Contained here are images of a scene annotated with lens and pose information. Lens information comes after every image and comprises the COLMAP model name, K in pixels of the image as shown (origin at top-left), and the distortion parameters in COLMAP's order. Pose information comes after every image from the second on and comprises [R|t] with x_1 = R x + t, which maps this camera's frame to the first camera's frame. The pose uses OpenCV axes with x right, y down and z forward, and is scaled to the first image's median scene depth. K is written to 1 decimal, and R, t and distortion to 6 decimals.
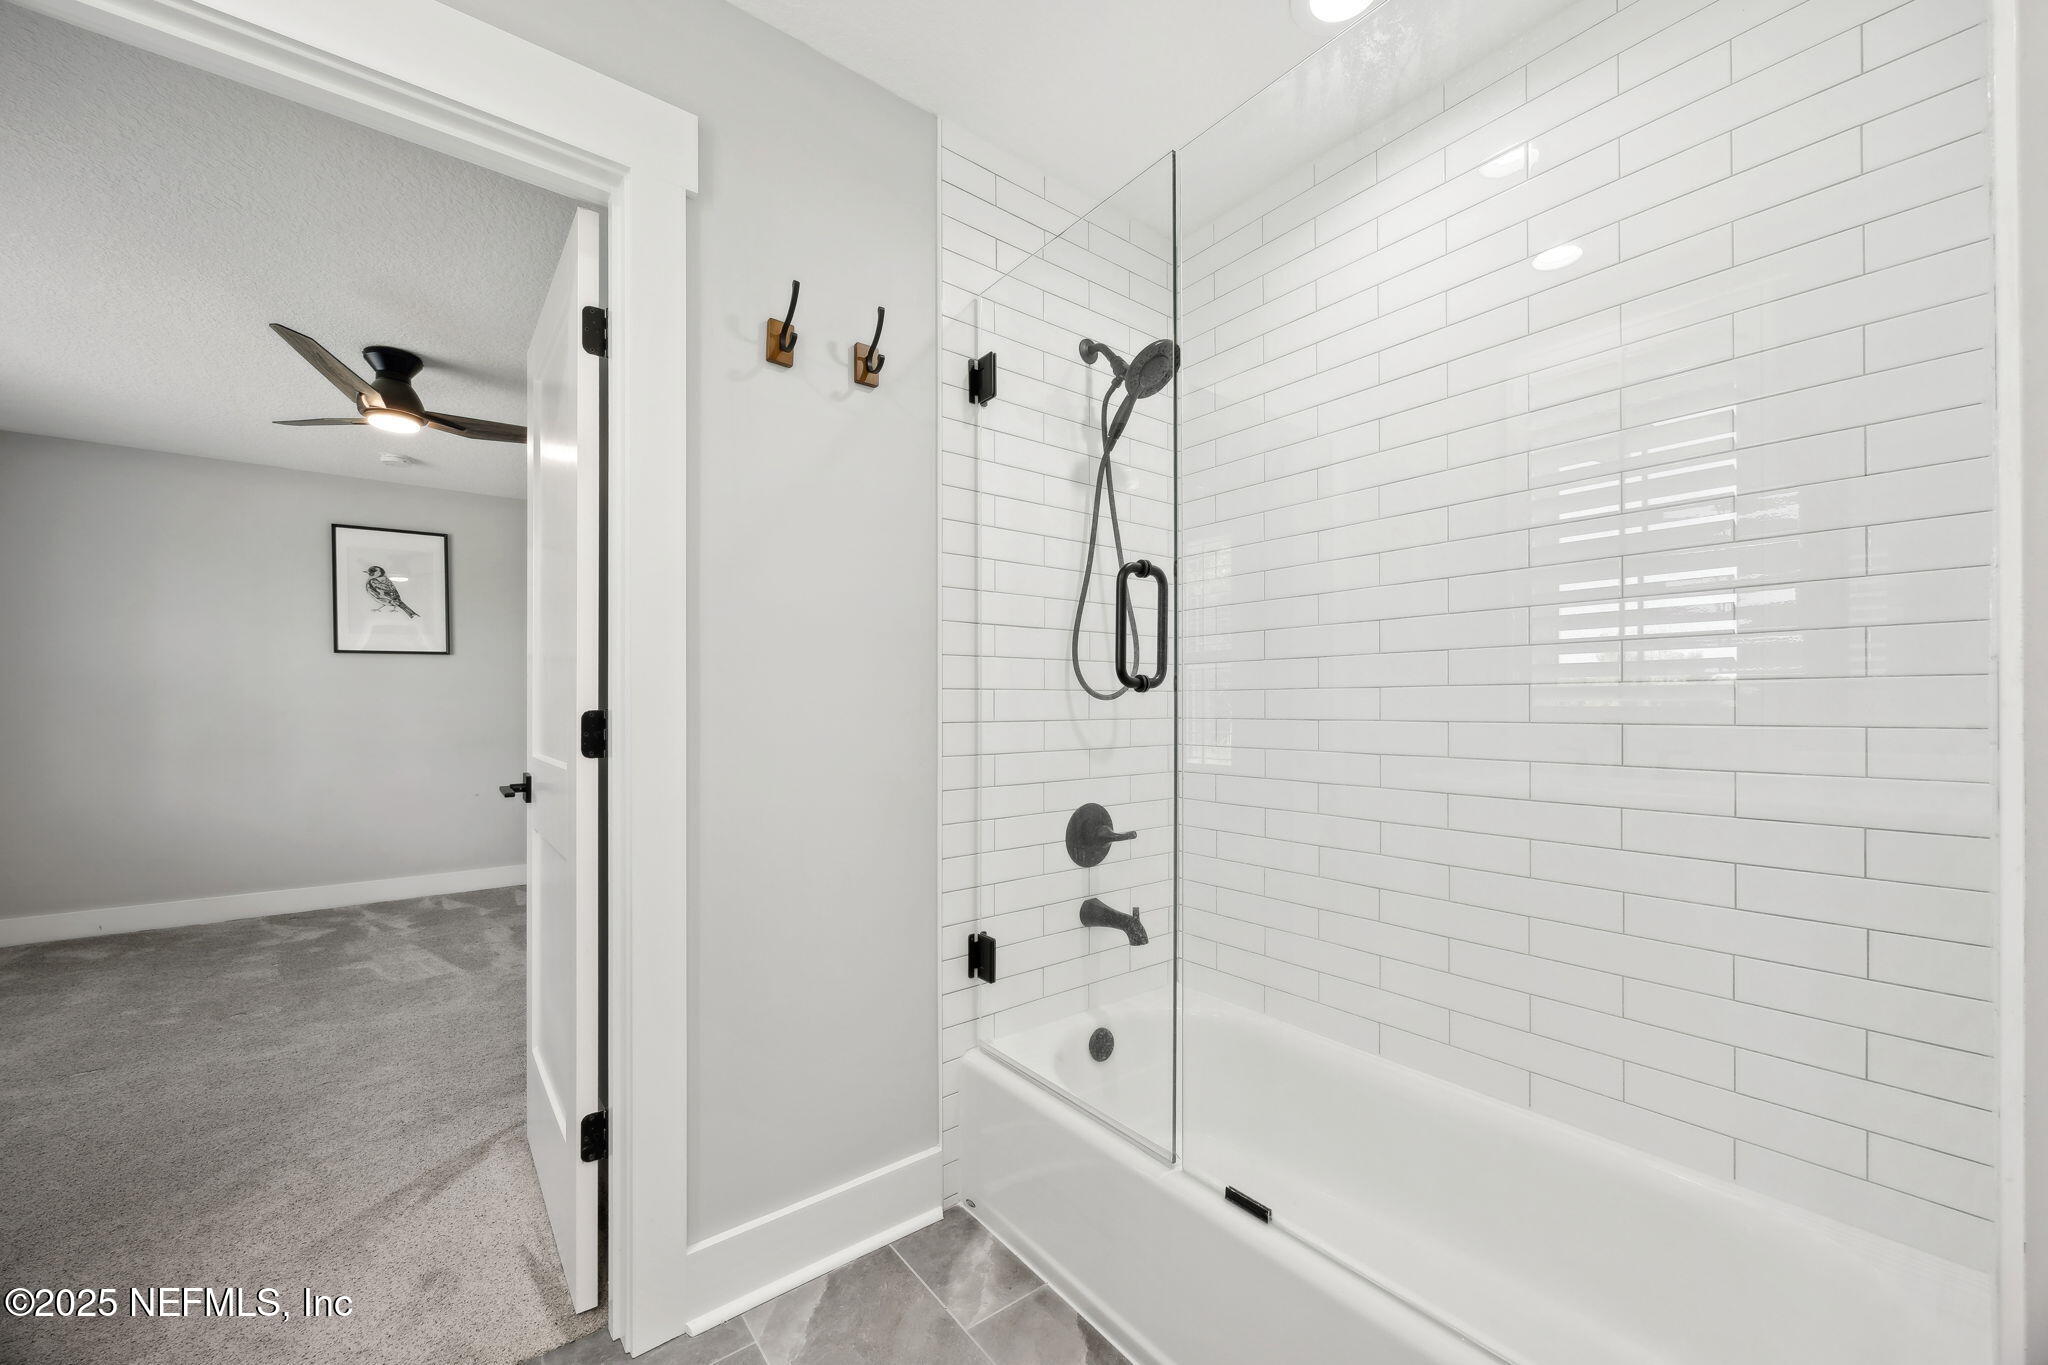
lens RADIAL K [[774.3, 0, 1028.7], [0, 774.3, 696.1], [0, 0, 1]] dist [-0.002572, 0.000687]
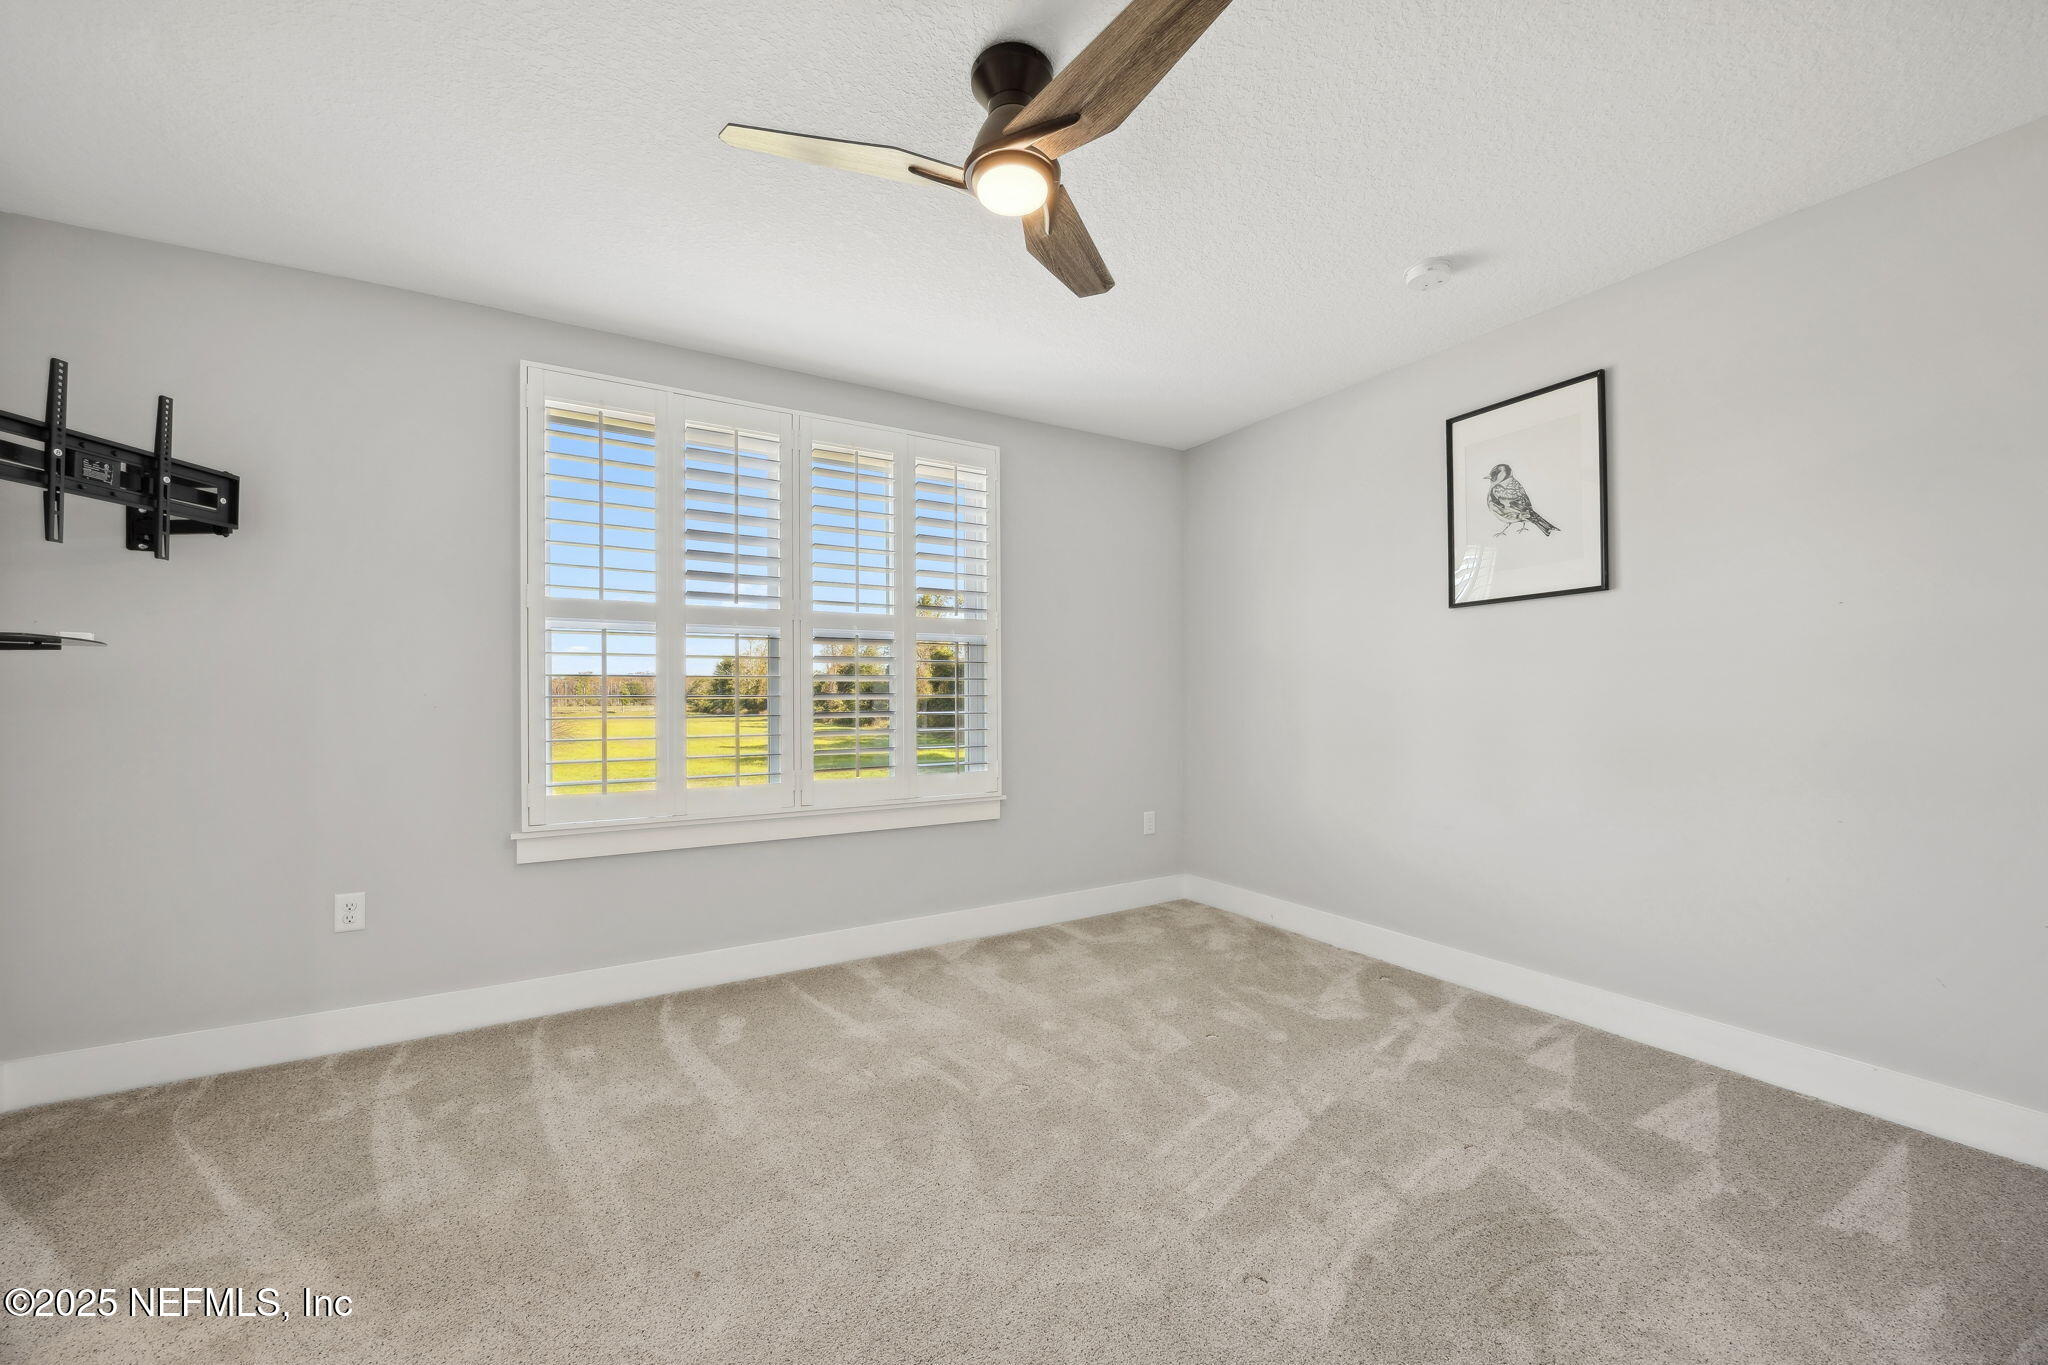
lens RADIAL K [[774.3, 0, 1027.3], [0, 774.3, 686.0], [0, 0, 1]] dist [-0.002572, 0.000687]
pose [[-0.139095, -0.004911, -0.990267, -0.163898], [0.008588, 0.999944, -0.006166, 0.013895], [0.990242, -0.009362, -0.139045, 0.702613]]
